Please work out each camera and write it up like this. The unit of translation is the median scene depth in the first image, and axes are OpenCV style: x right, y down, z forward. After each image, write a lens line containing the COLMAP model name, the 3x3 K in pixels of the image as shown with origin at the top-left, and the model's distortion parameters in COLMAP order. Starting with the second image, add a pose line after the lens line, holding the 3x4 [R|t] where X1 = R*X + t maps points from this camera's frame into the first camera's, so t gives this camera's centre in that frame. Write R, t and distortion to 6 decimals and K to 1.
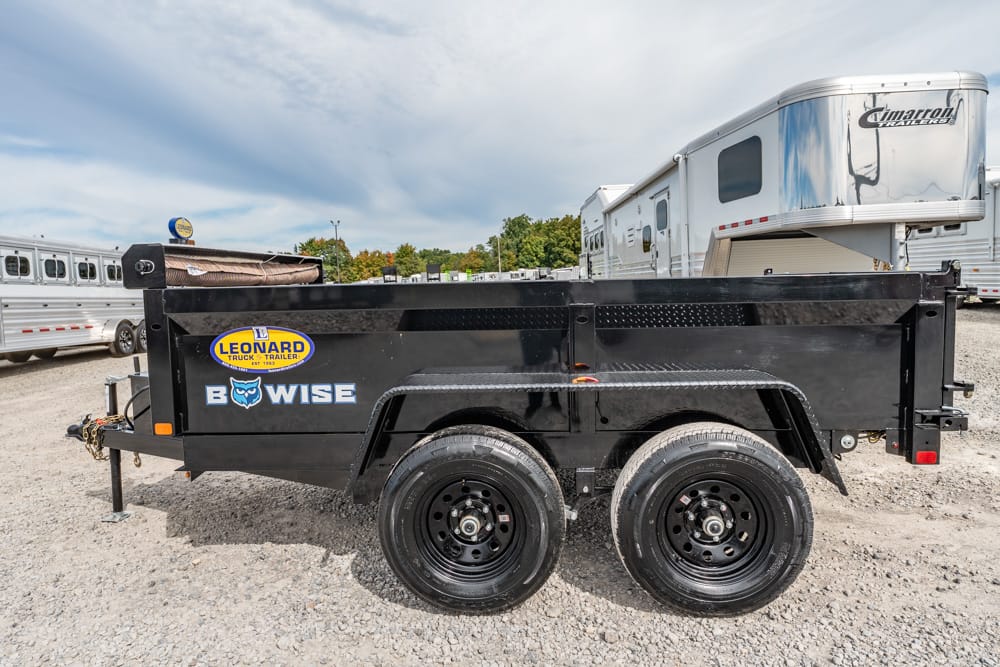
lens RADIAL K [[622.5, 0, 497.1], [0, 622.5, 330.6], [0, 0, 1]] dist [-0.000866, 0.000002]
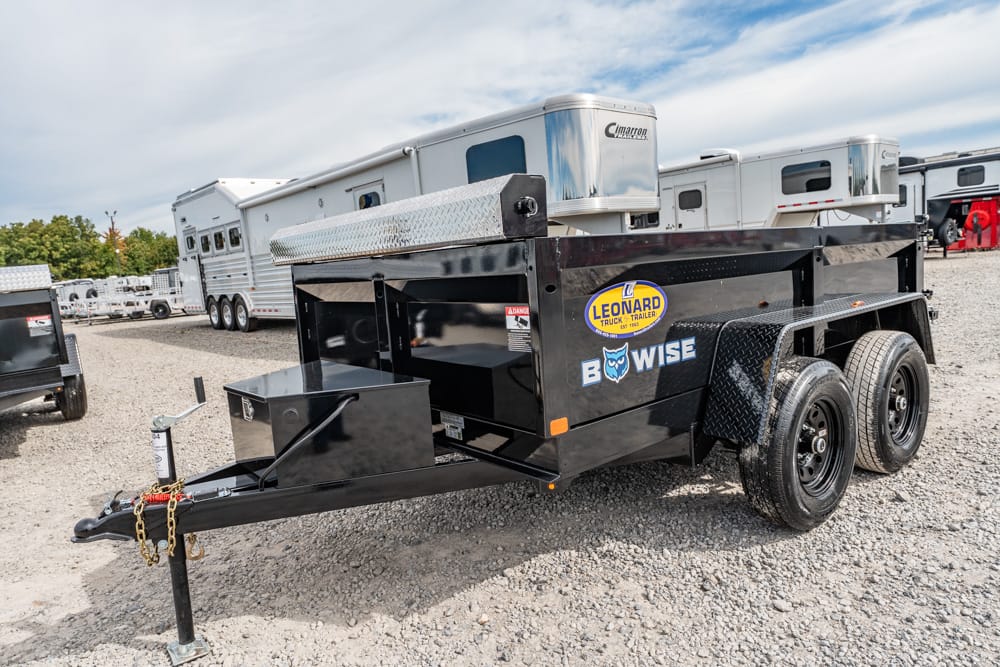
lens RADIAL K [[622.5, 0, 497.1], [0, 622.5, 330.6], [0, 0, 1]] dist [-0.000866, 0.000002]
pose [[0.739146, -0.101338, 0.665878, -1.070079], [0.108725, 0.993603, 0.030525, 0.013780], [-0.664712, 0.049835, 0.745436, 0.487941]]
